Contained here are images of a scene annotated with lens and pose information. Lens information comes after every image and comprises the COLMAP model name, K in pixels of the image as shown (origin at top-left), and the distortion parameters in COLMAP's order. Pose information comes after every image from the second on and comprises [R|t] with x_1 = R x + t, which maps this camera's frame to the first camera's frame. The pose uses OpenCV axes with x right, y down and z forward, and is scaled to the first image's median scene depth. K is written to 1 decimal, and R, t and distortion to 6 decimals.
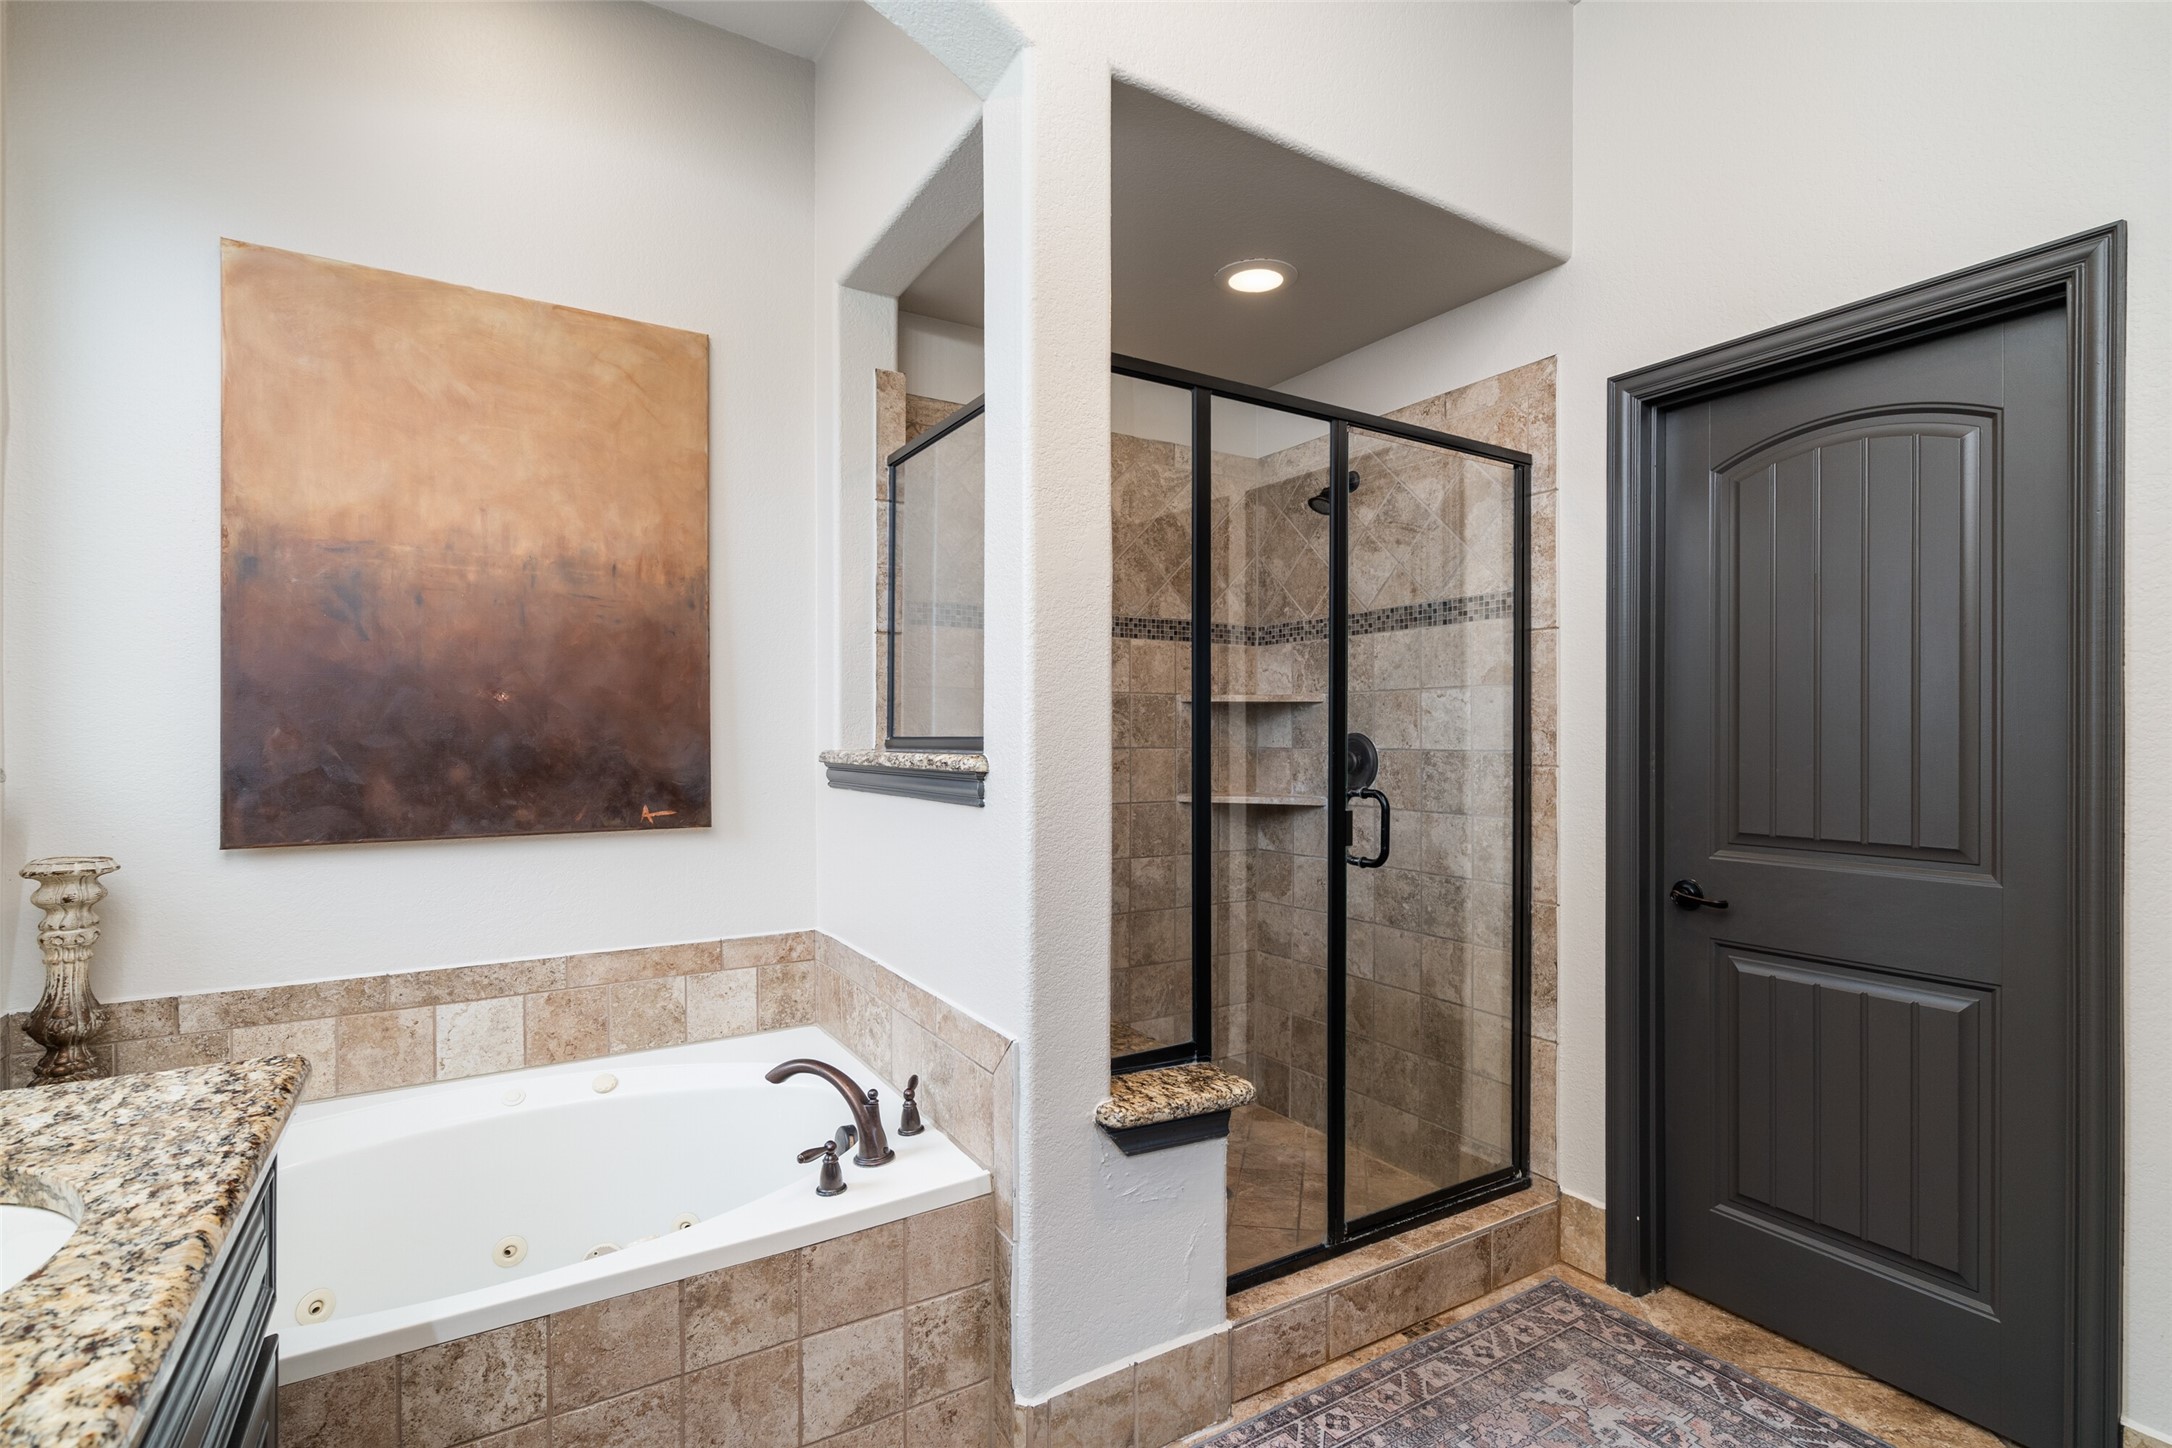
lens RADIAL K [[989.1, 0, 1089.6], [0, 989.1, 723.9], [0, 0, 1]] dist [-0.002460, 0.000480]
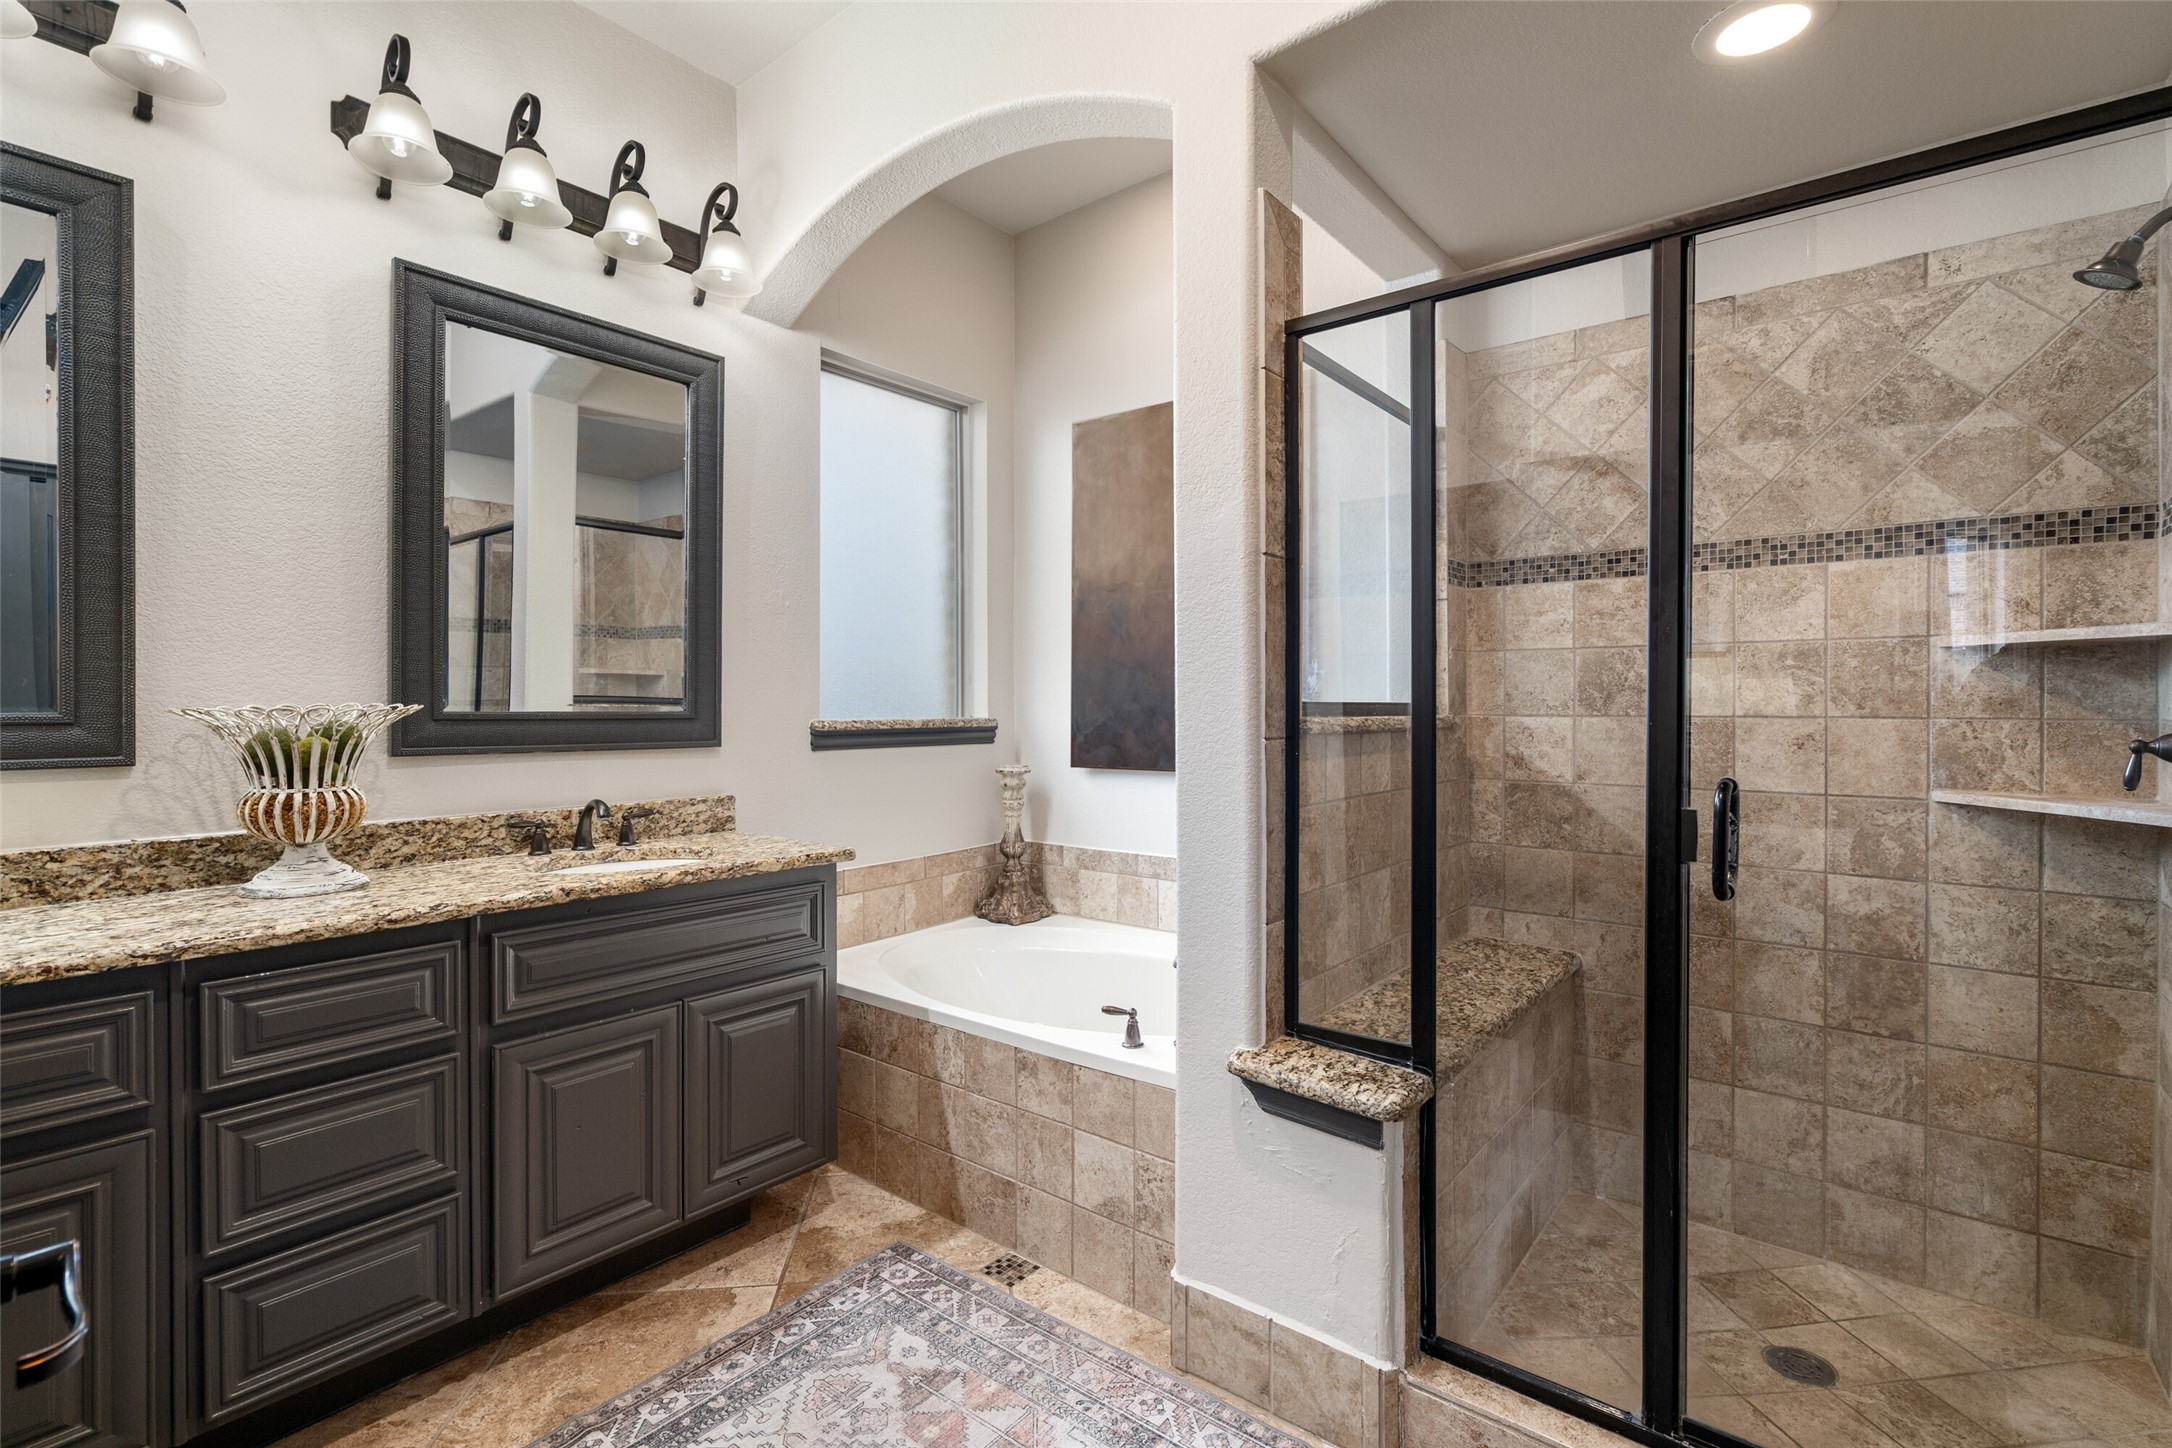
lens RADIAL K [[983.3, 0, 1113.4], [0, 983.3, 701.6], [0, 0, 1]] dist [-0.001815, 0.000004]
pose [[0.358906, -0.005338, -0.933358, 0.857176], [0.012511, 0.999921, -0.000908, 0.011740], [0.933290, -0.011351, 0.358945, 0.455099]]
